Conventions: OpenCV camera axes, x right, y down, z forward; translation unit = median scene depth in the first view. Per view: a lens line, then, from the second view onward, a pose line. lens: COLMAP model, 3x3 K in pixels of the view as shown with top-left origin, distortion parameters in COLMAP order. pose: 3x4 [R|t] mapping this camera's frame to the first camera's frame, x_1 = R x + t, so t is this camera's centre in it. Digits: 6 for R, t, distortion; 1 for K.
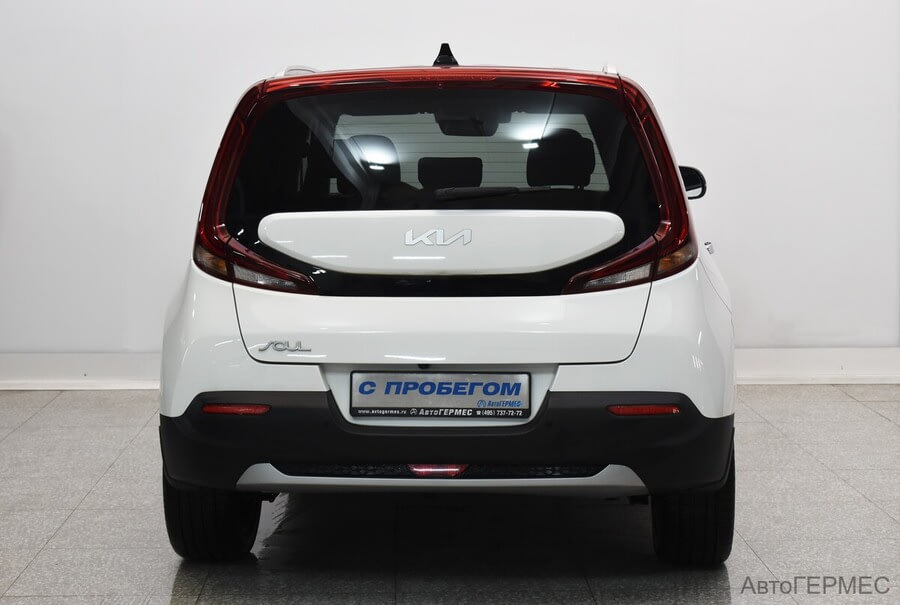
lens RADIAL K [[1747.6, 0, 450.0], [0, 1747.6, 302.5], [0, 0, 1]] dist [-0.021957, -0.027928]
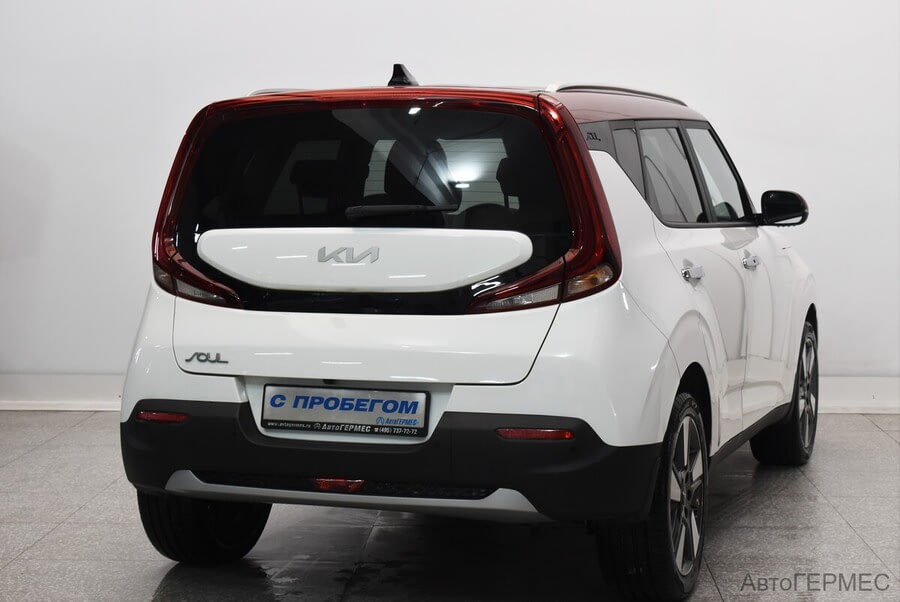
lens RADIAL K [[1747.6, 0, 450.0], [0, 1747.6, 301.0], [0, 0, 1]] dist [-0.021957, -0.027928]
pose [[0.960262, 0.022313, -0.278207, 0.332360], [-0.028033, 0.999469, -0.016598, 0.004702], [0.277689, 0.023737, 0.960378, 0.046812]]
